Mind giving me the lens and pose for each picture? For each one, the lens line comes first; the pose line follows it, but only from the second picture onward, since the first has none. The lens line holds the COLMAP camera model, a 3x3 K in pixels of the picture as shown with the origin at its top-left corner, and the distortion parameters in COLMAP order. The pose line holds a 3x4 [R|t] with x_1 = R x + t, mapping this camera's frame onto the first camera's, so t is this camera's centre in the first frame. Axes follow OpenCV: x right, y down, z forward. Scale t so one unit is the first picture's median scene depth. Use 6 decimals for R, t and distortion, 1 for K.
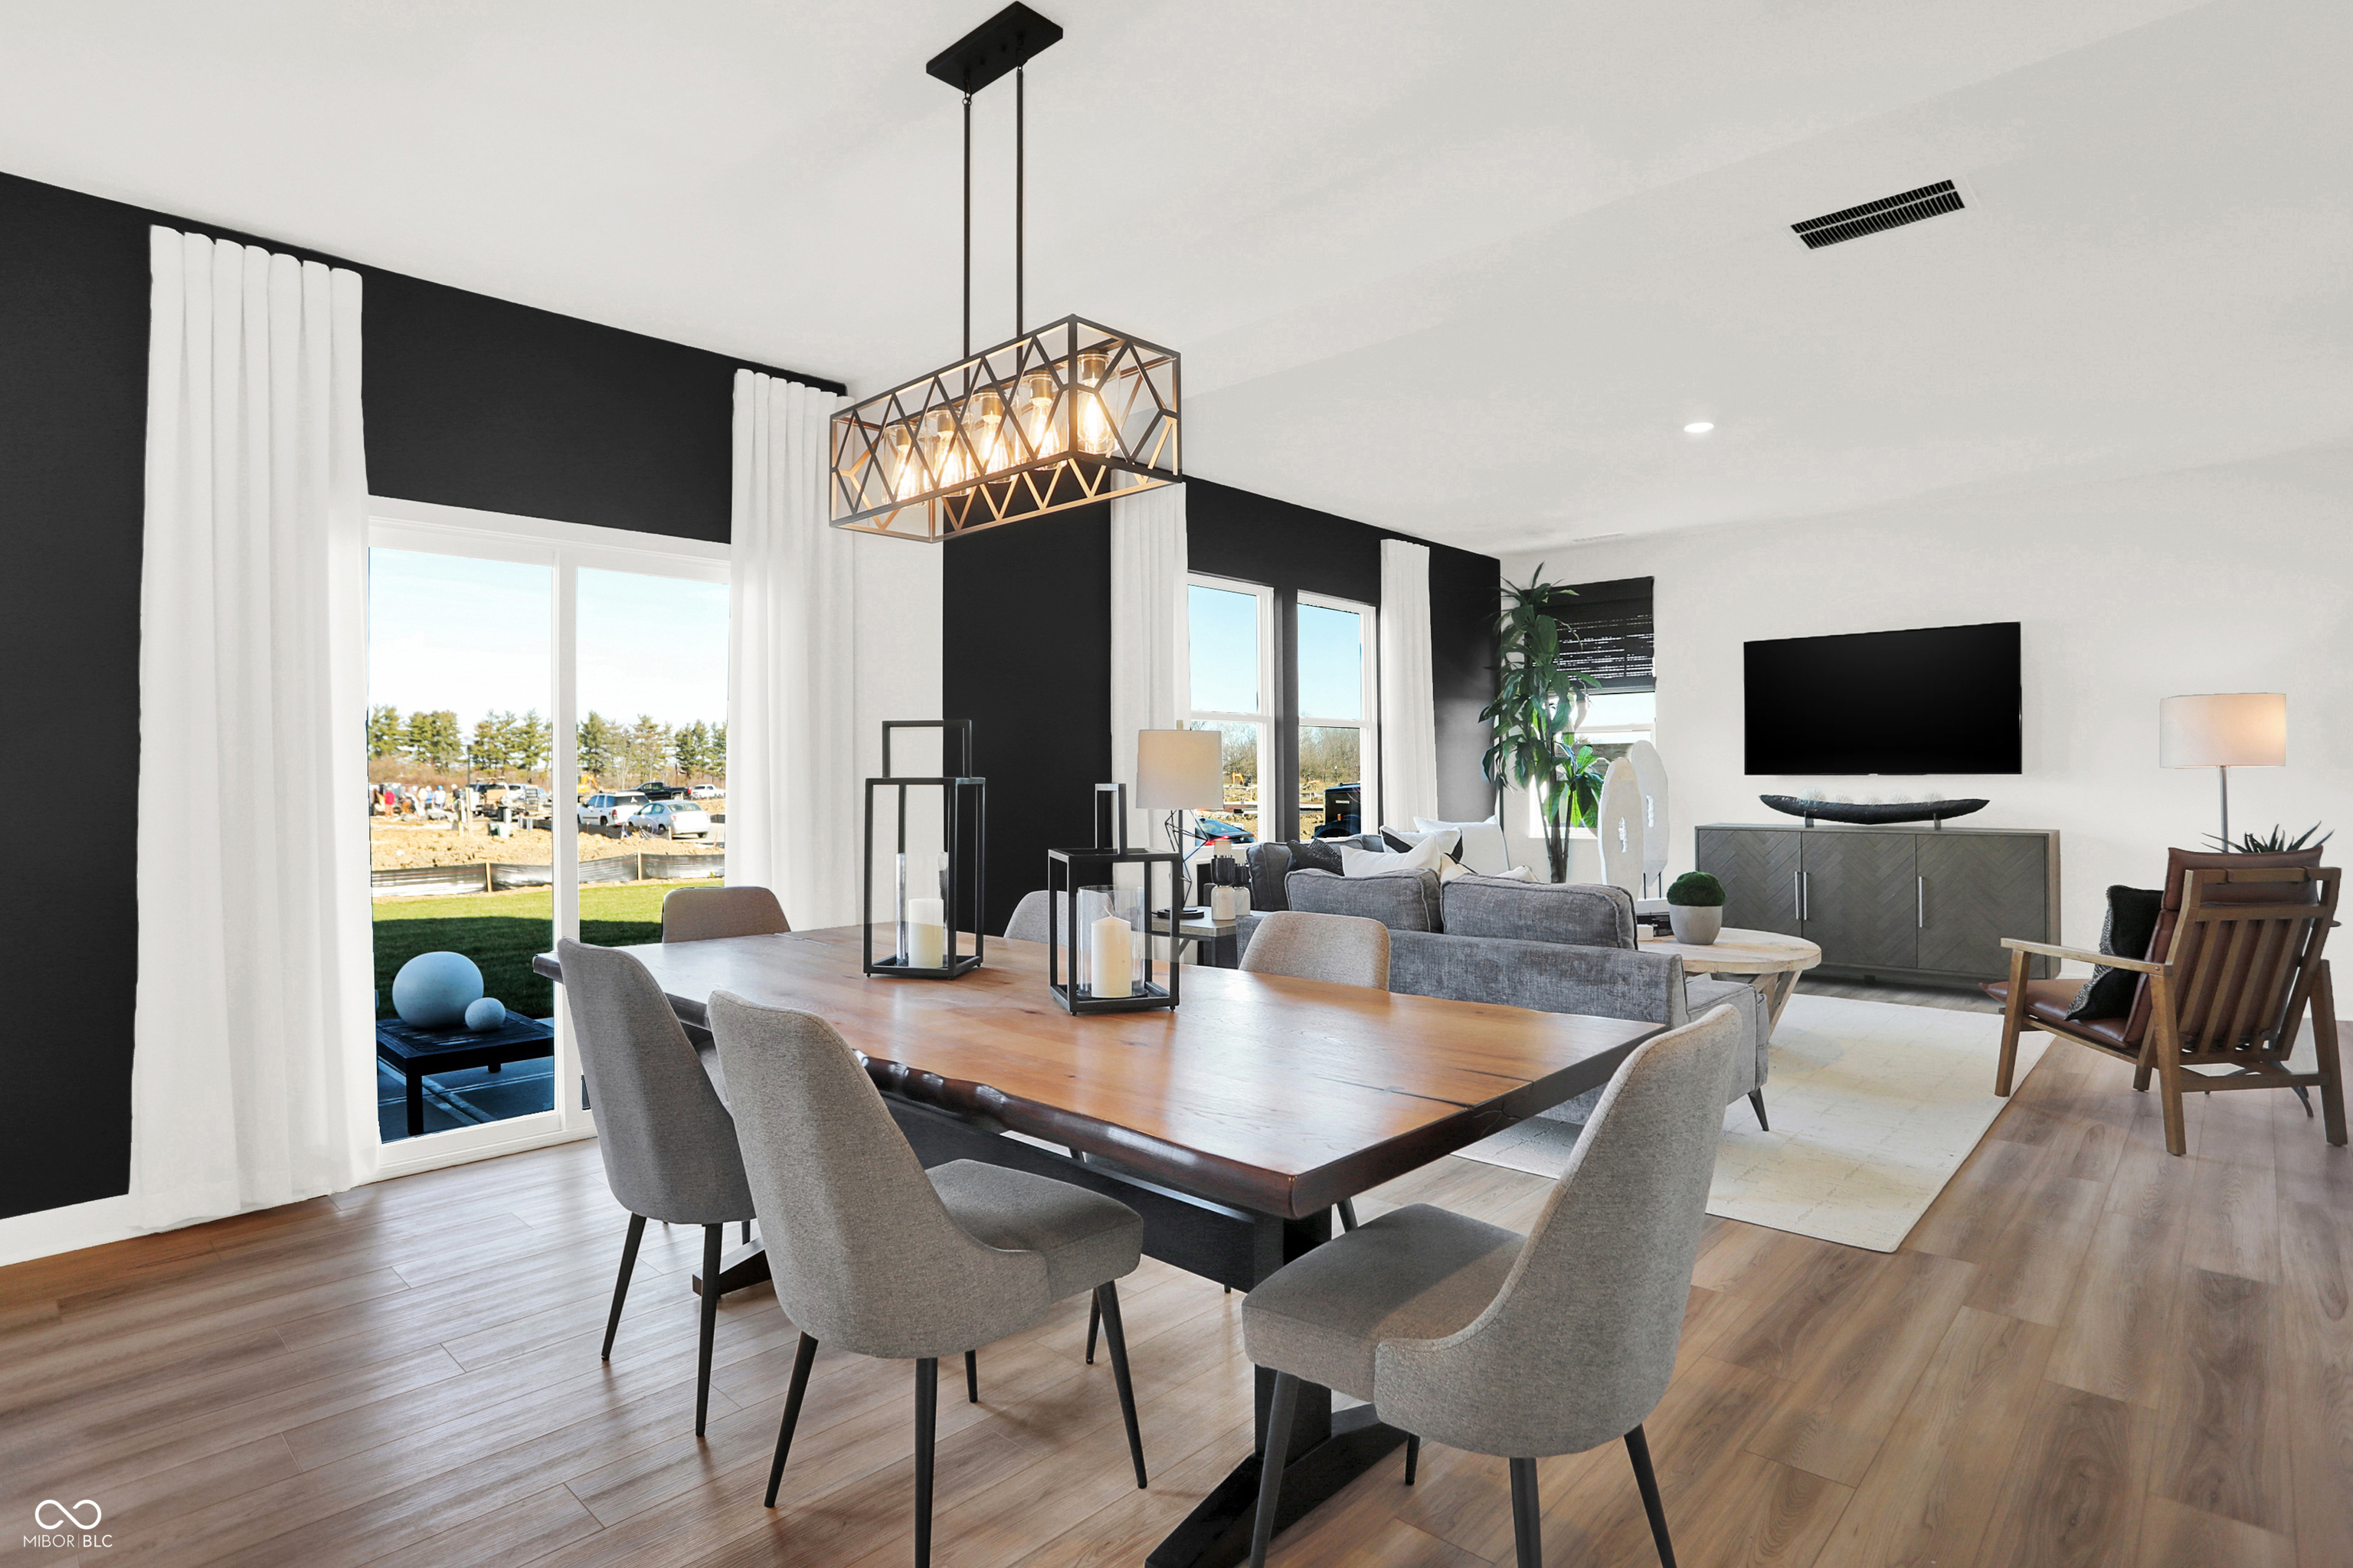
lens RADIAL K [[1199.8, 0, 1170.9], [0, 1199.8, 775.0], [0, 0, 1]] dist [-0.061278, 0.026082]
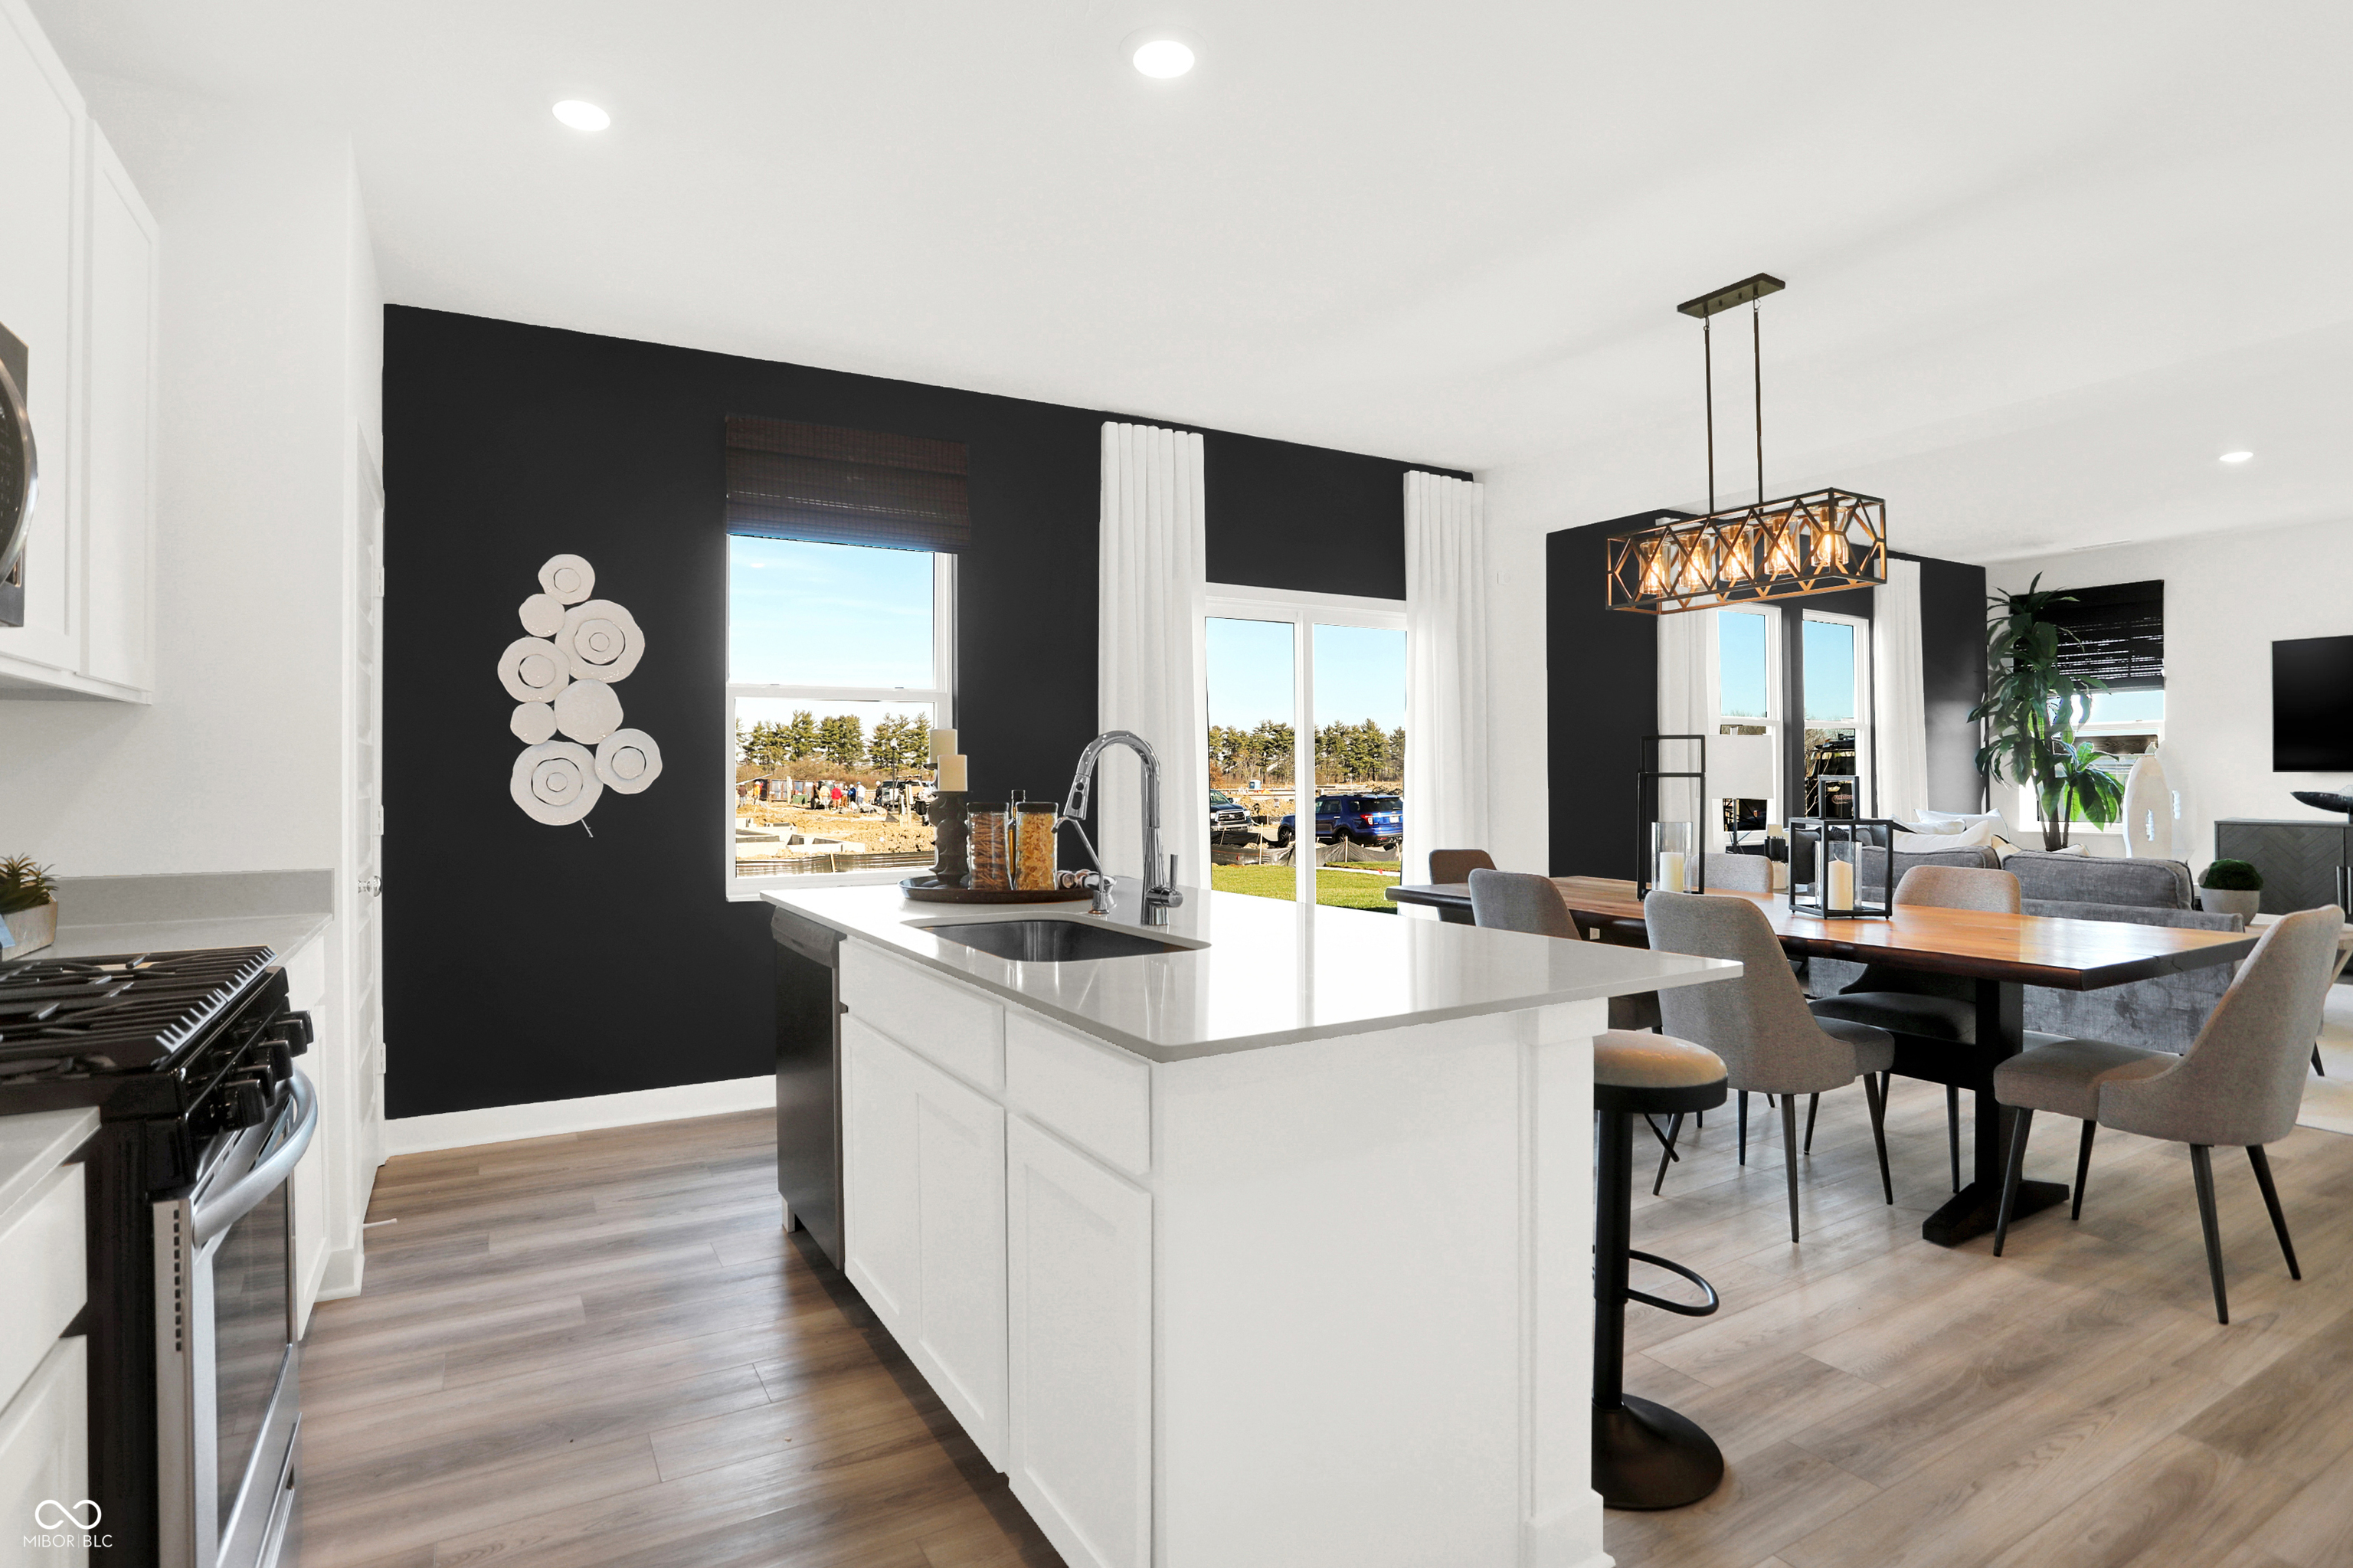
lens RADIAL K [[1199.8, 0, 1170.9], [0, 1199.8, 775.0], [0, 0, 1]] dist [-0.061278, 0.026082]
pose [[0.958494, 0.001717, -0.285107, -0.148669], [-0.001403, 0.999998, 0.001307, 0.002405], [0.285109, -0.000853, 0.958495, -0.241012]]
